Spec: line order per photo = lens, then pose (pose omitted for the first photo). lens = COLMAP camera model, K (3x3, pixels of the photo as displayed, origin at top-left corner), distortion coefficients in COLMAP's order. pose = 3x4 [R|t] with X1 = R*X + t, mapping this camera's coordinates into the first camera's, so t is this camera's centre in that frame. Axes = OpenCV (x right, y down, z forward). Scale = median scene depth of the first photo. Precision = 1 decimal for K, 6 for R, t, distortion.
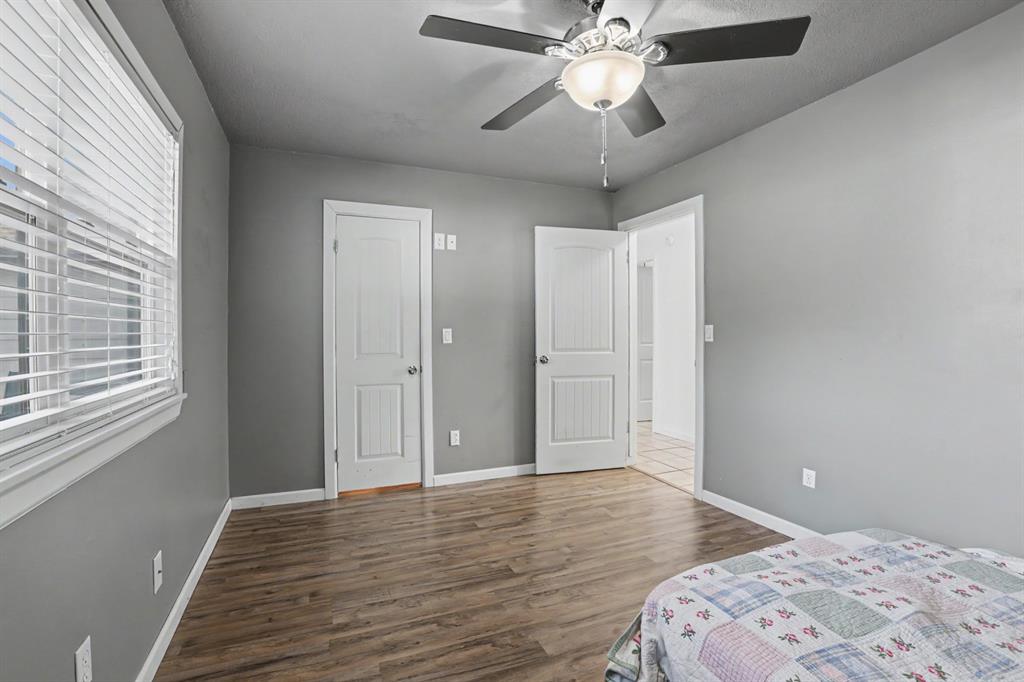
lens RADIAL K [[467.2, 0, 503.5], [0, 467.2, 333.2], [0, 0, 1]] dist [-0.034004, 0.008062]
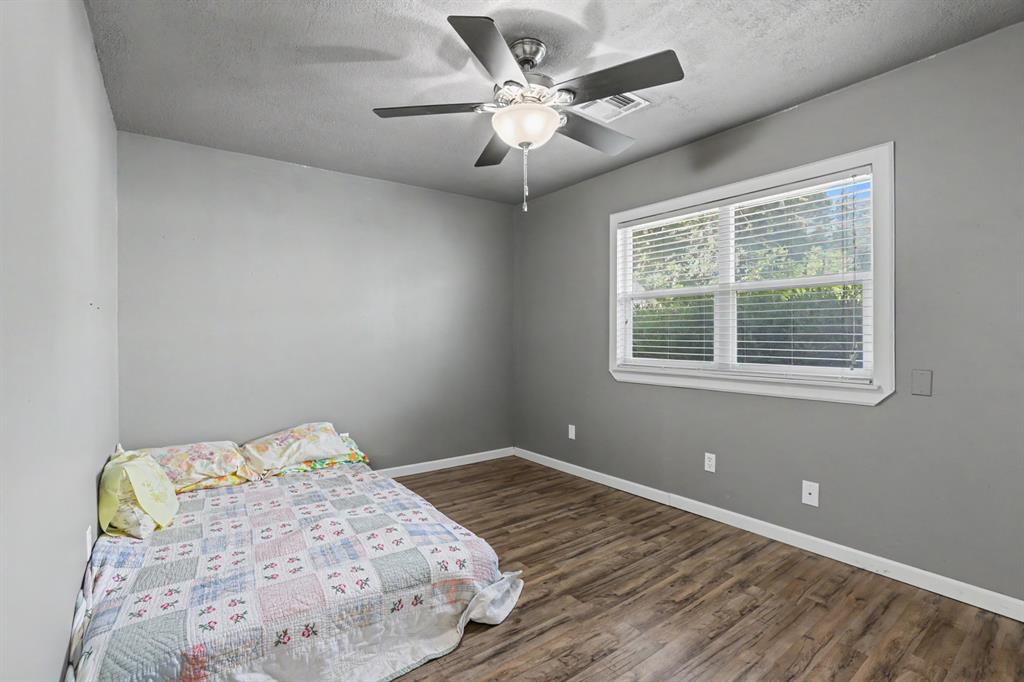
lens RADIAL K [[467.2, 0, 503.5], [0, 467.2, 333.2], [0, 0, 1]] dist [-0.034004, 0.008062]
pose [[-0.969722, 0.004701, -0.244167, 0.551066], [0.004943, 0.999988, -0.000382, -0.007734], [0.244163, -0.001577, -0.969733, 2.091094]]
